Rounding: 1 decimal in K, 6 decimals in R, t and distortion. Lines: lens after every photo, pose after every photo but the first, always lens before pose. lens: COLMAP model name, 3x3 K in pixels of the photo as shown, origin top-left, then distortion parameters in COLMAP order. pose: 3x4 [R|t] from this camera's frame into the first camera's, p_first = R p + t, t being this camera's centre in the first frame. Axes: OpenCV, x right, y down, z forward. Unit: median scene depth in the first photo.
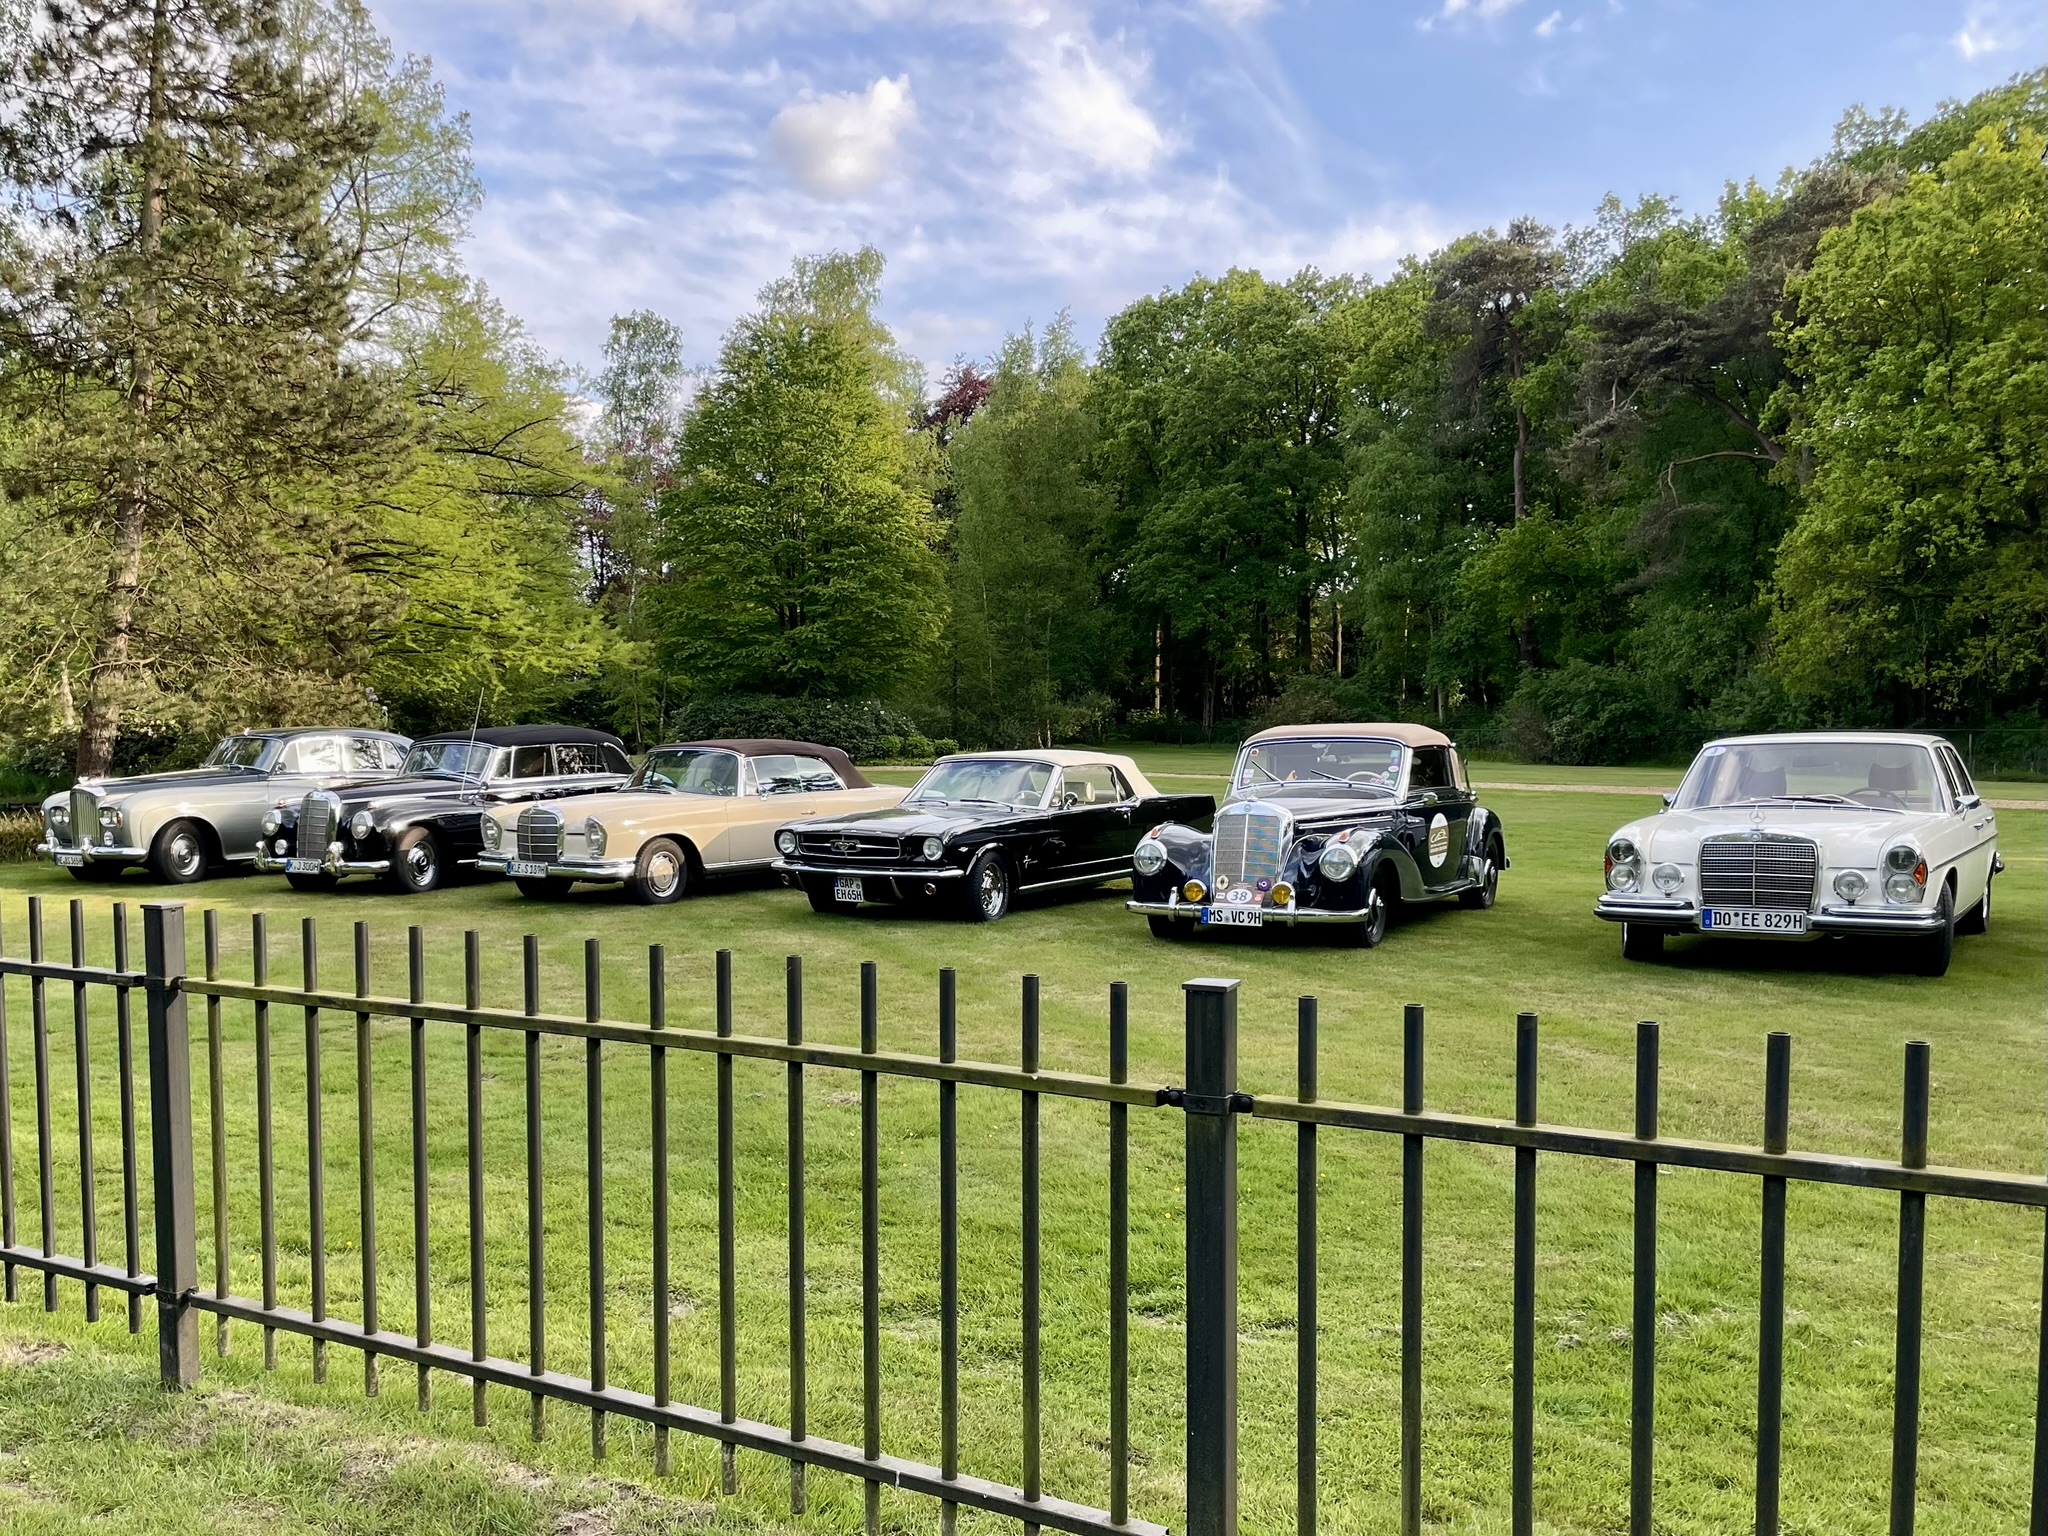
lens RADIAL K [[1772.8, 0, 882.8], [0, 1772.8, 843.3], [0, 0, 1]] dist [0.054329, -0.094586]
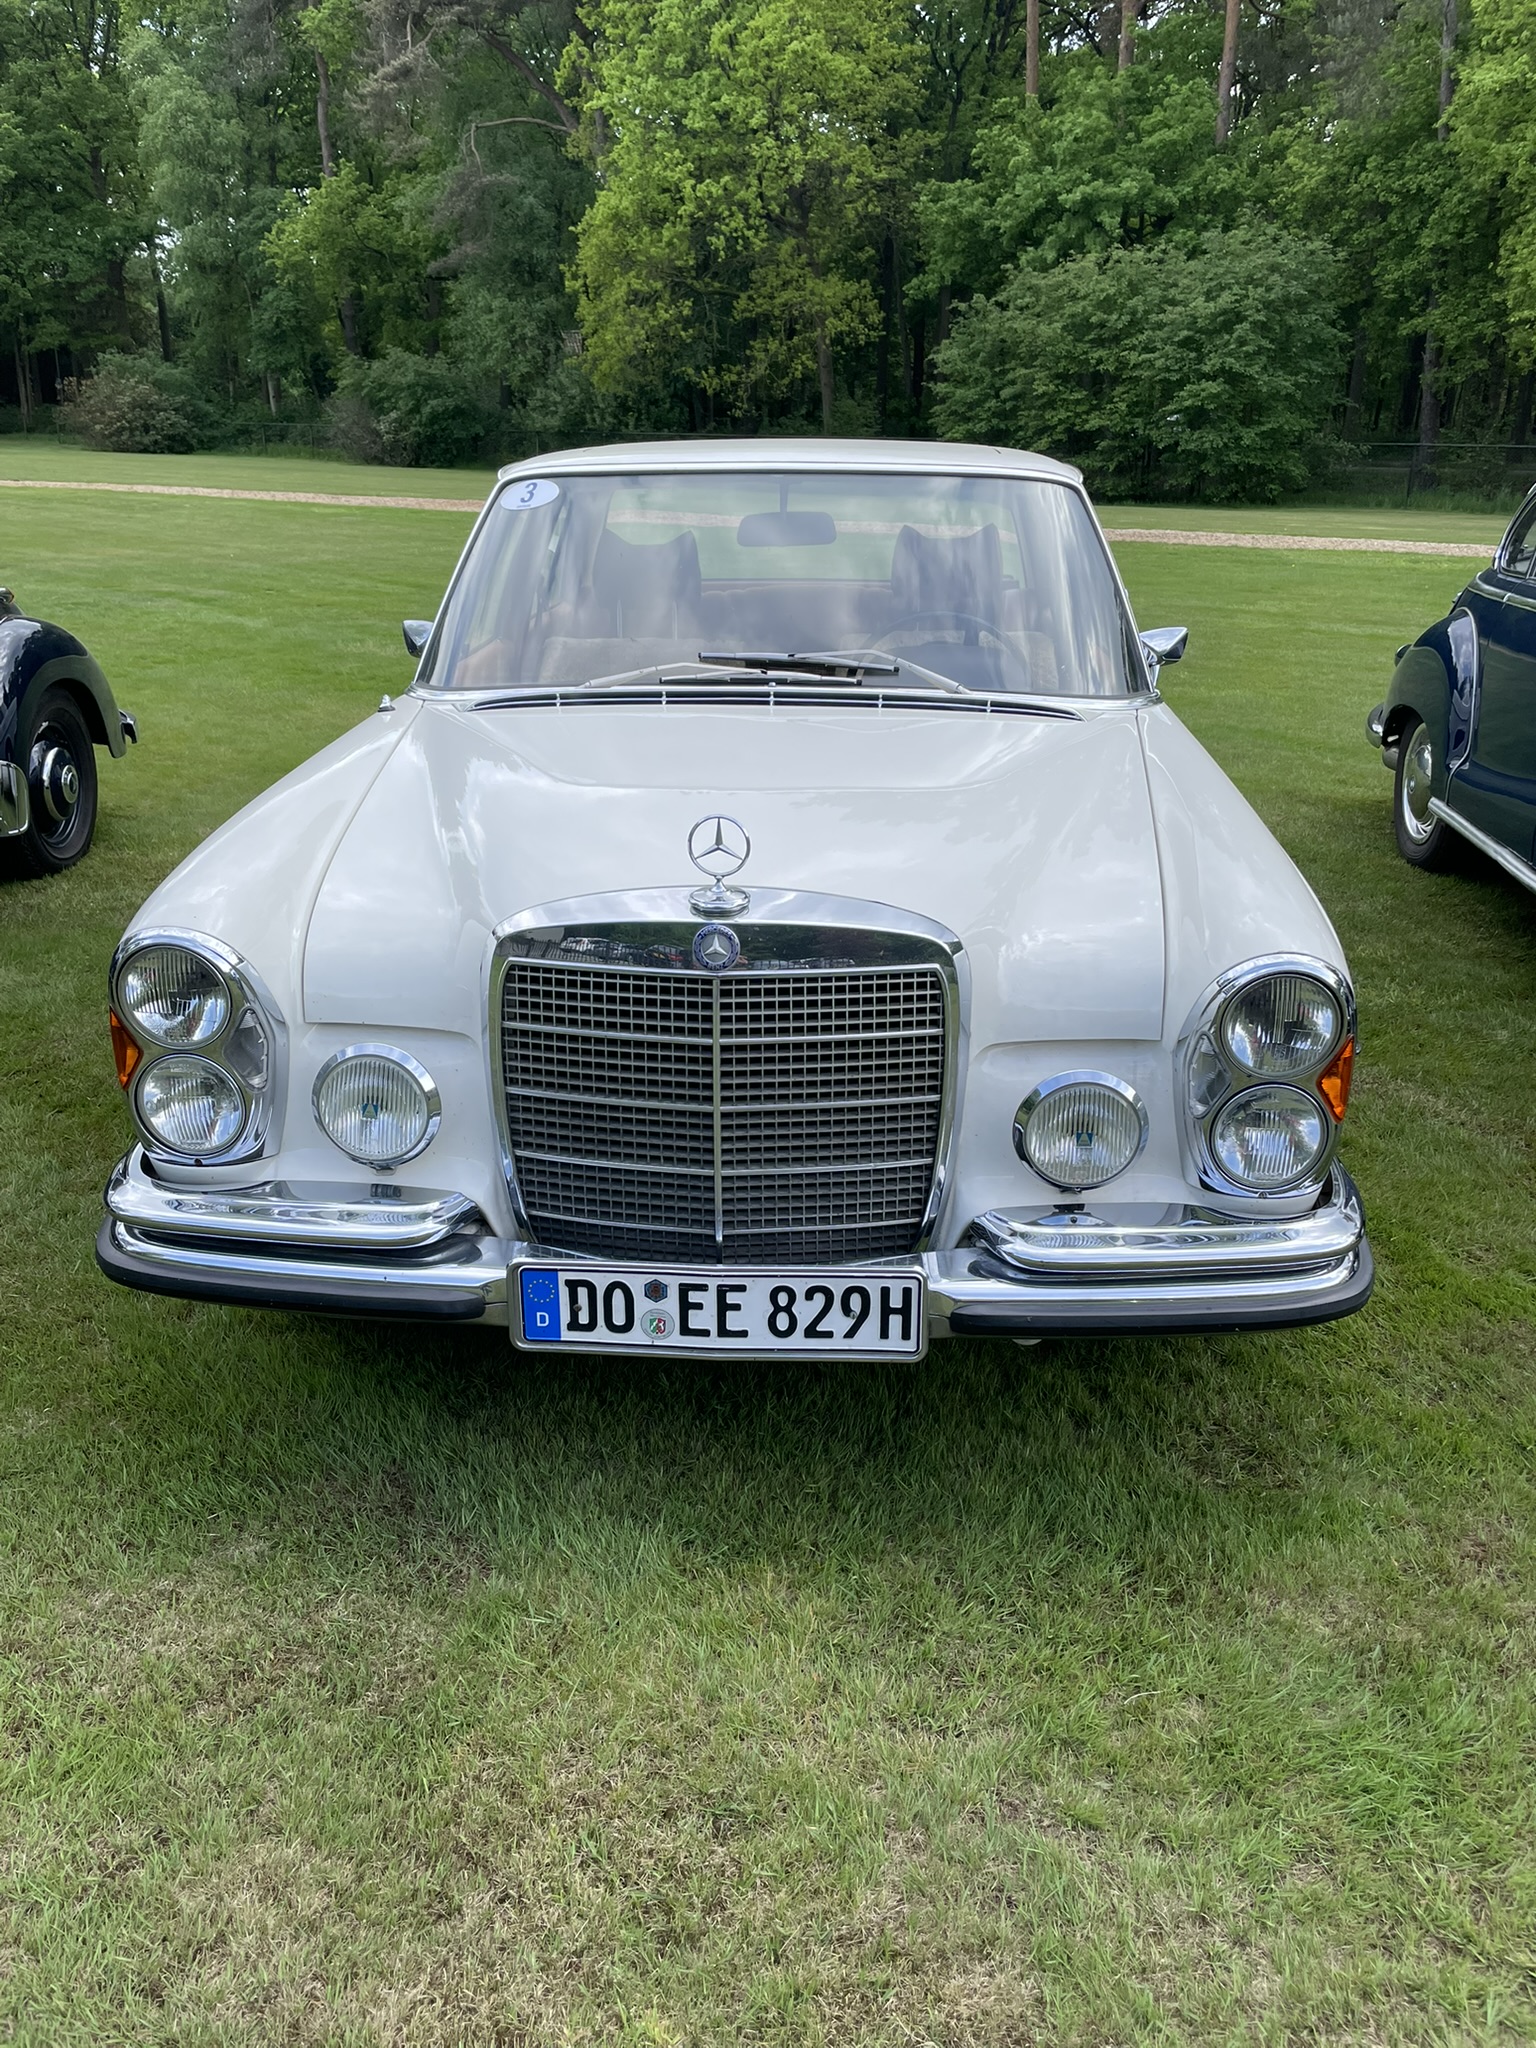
lens RADIAL K [[1596.8, 0, 768.0], [0, 1596.8, 1024.0], [0, 0, 1]] dist [0.105270, -0.145742]
pose [[0.840880, -0.170968, 0.513509, 0.073574], [0.016984, 0.956664, 0.290700, -0.009784], [-0.540956, -0.235722, 0.807343, 0.157205]]
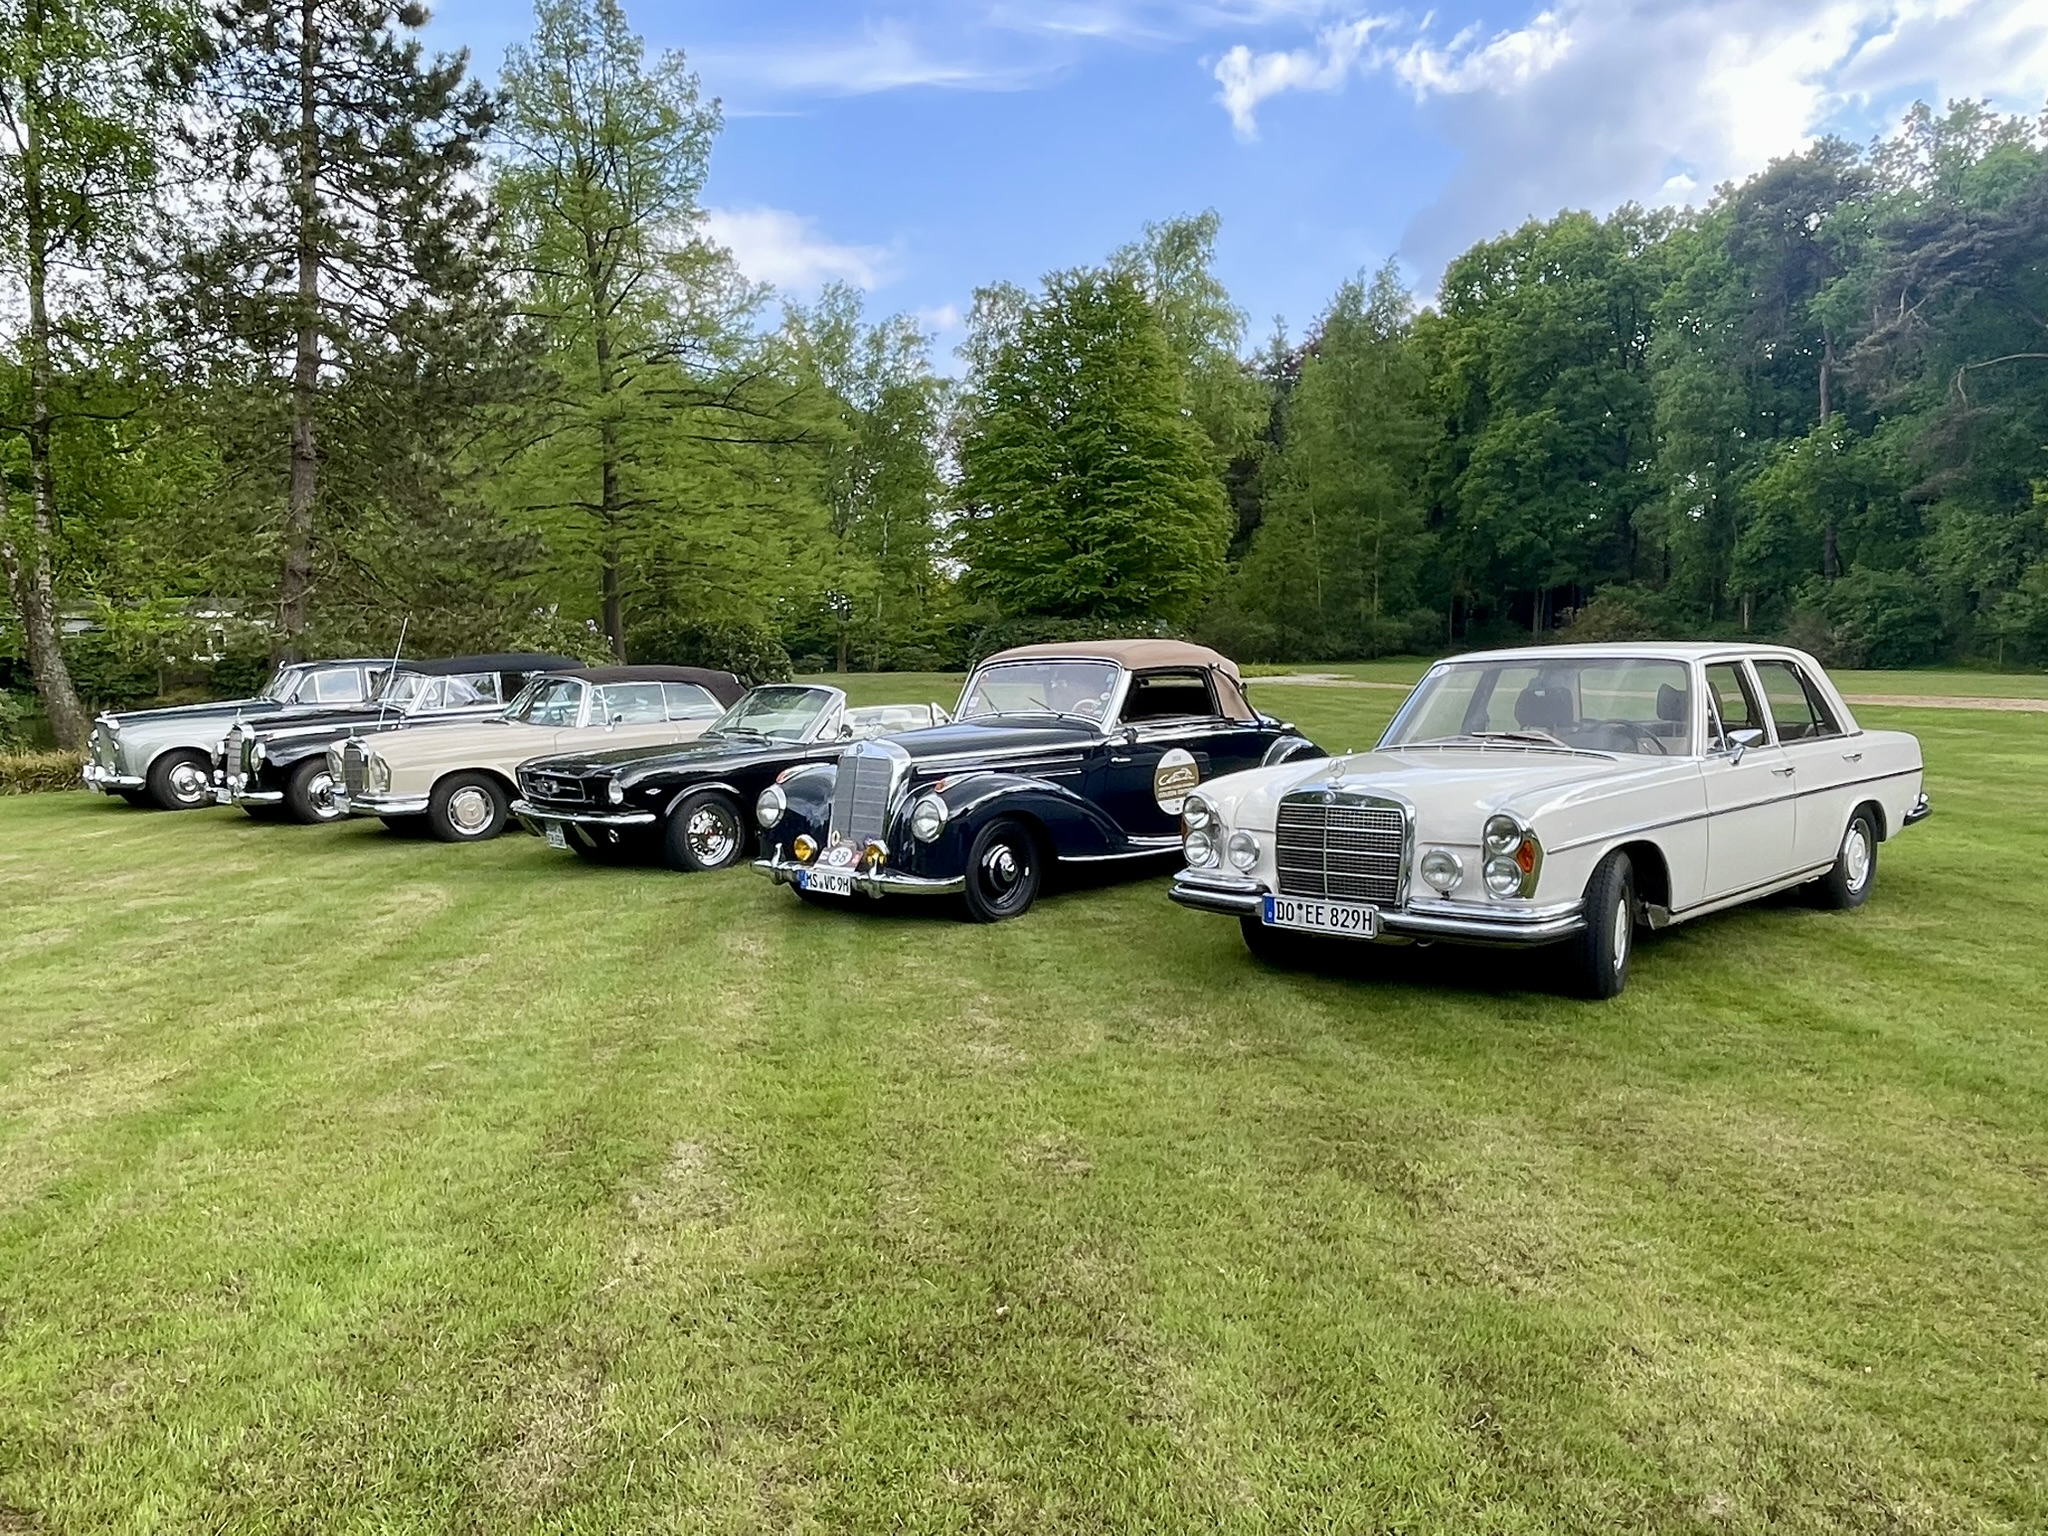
lens RADIAL K [[1501.8, 0, 981.8], [0, 1501.8, 831.6], [0, 0, 1]] dist [-0.012408, -0.004926]
pose [[0.980572, 0.005869, -0.196073, 0.088648], [0.005576, 0.998314, 0.057769, -0.004799], [0.196082, -0.057740, 0.978886, 0.072978]]
